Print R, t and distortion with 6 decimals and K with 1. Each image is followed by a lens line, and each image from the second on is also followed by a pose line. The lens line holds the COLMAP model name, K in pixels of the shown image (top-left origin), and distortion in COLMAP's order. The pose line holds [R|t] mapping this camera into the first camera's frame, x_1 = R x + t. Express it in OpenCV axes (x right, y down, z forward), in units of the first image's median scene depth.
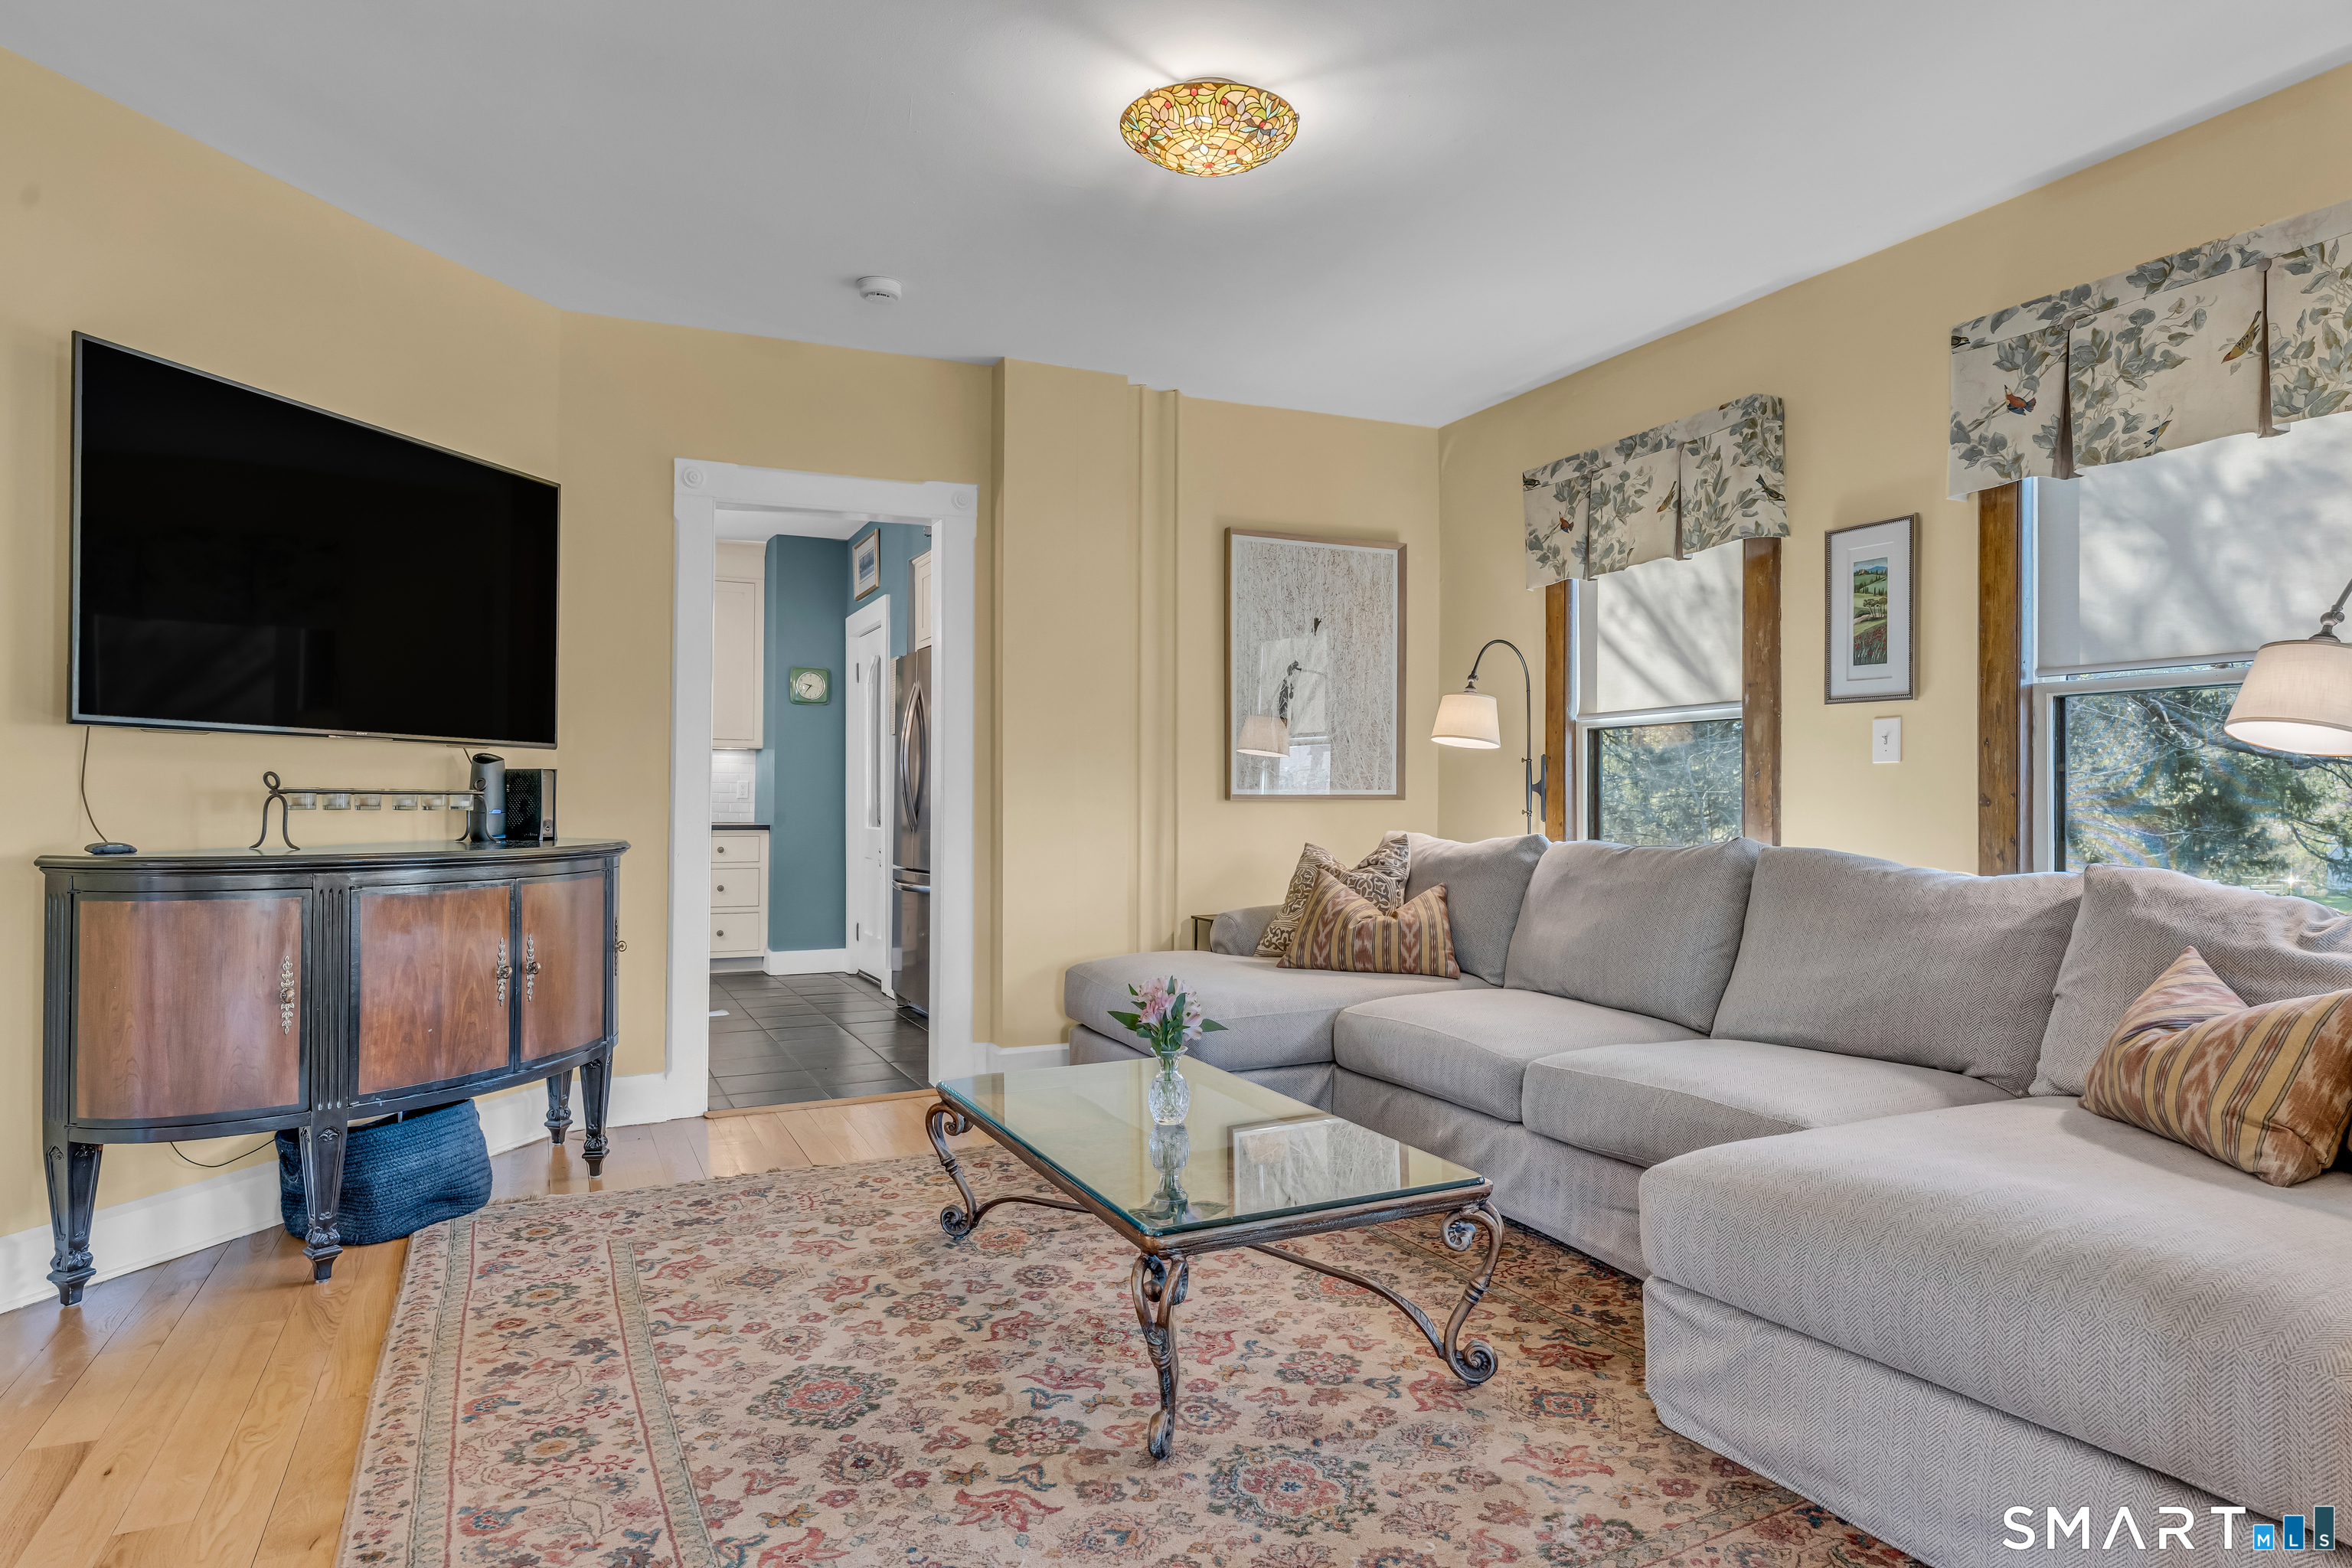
lens RADIAL K [[1329.4, 0, 1173.2], [0, 1329.4, 783.9], [0, 0, 1]] dist [-0.007976, 0.000057]
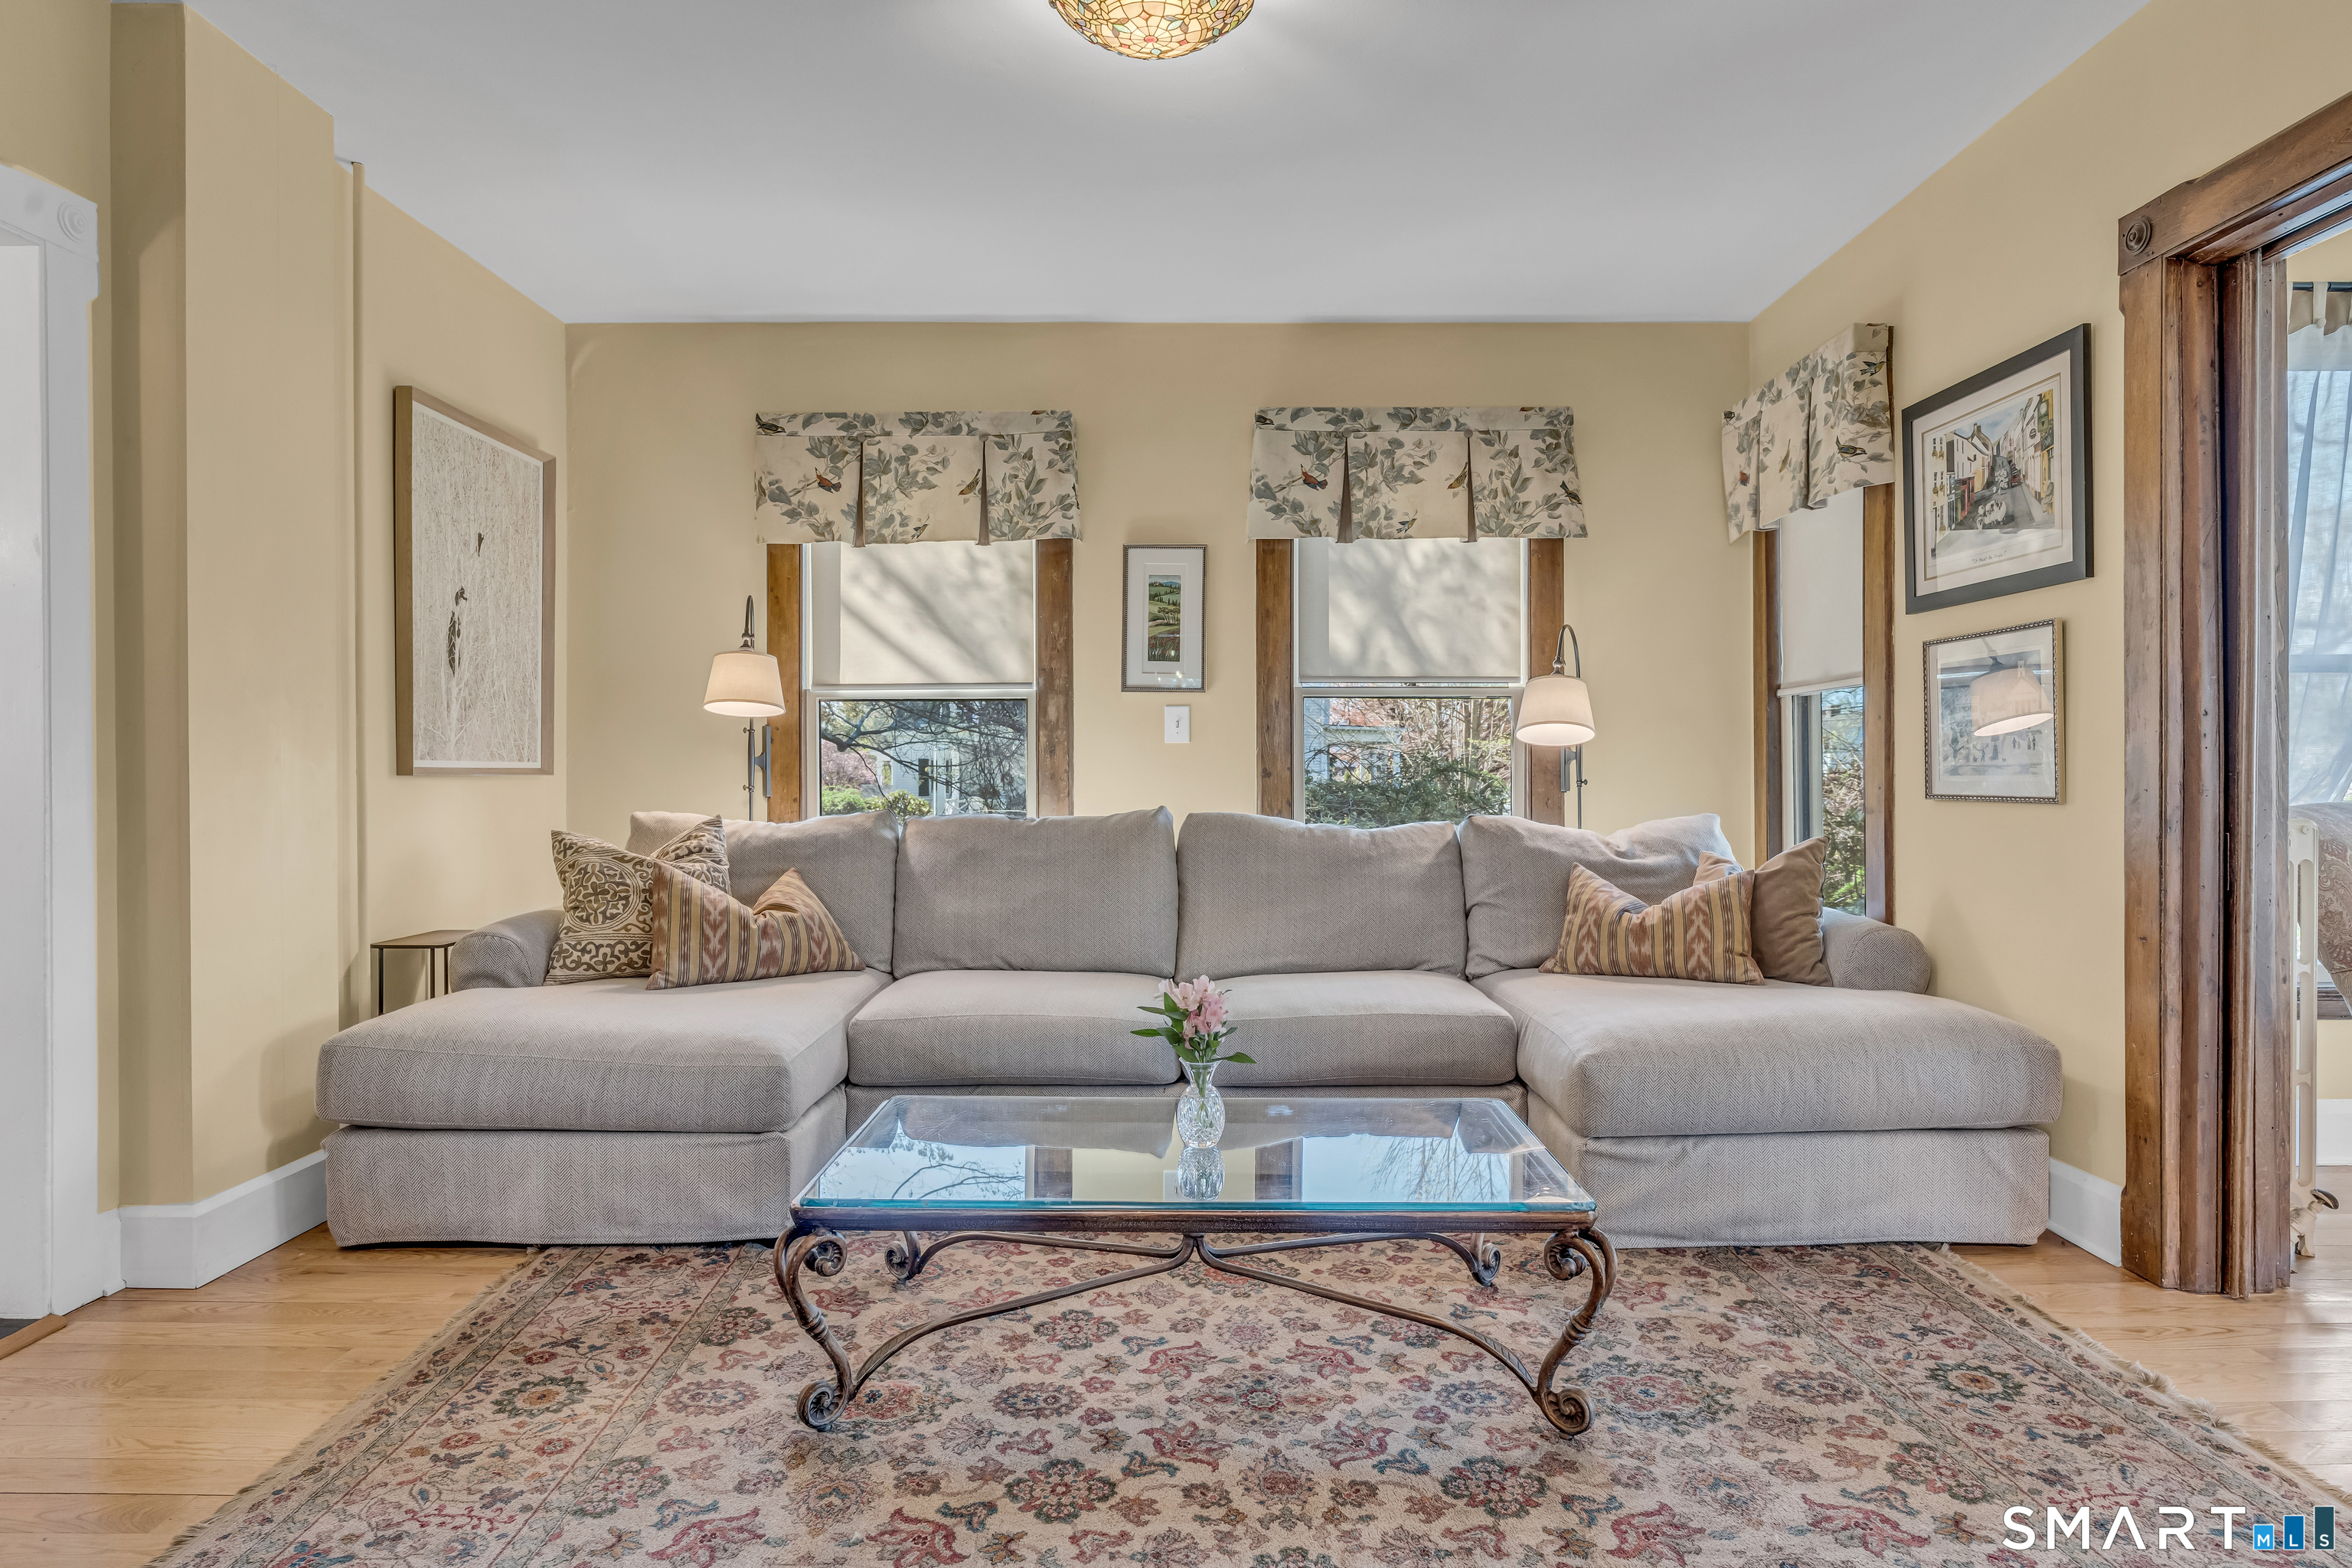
lens RADIAL K [[1329.4, 0, 1169.2], [0, 1329.4, 770.8], [0, 0, 1]] dist [-0.007976, 0.000057]
pose [[0.445934, 0.001509, 0.895065, -0.550260], [-0.008077, 0.999965, 0.002338, 0.007051], [-0.895030, -0.008272, 0.445930, 0.444235]]
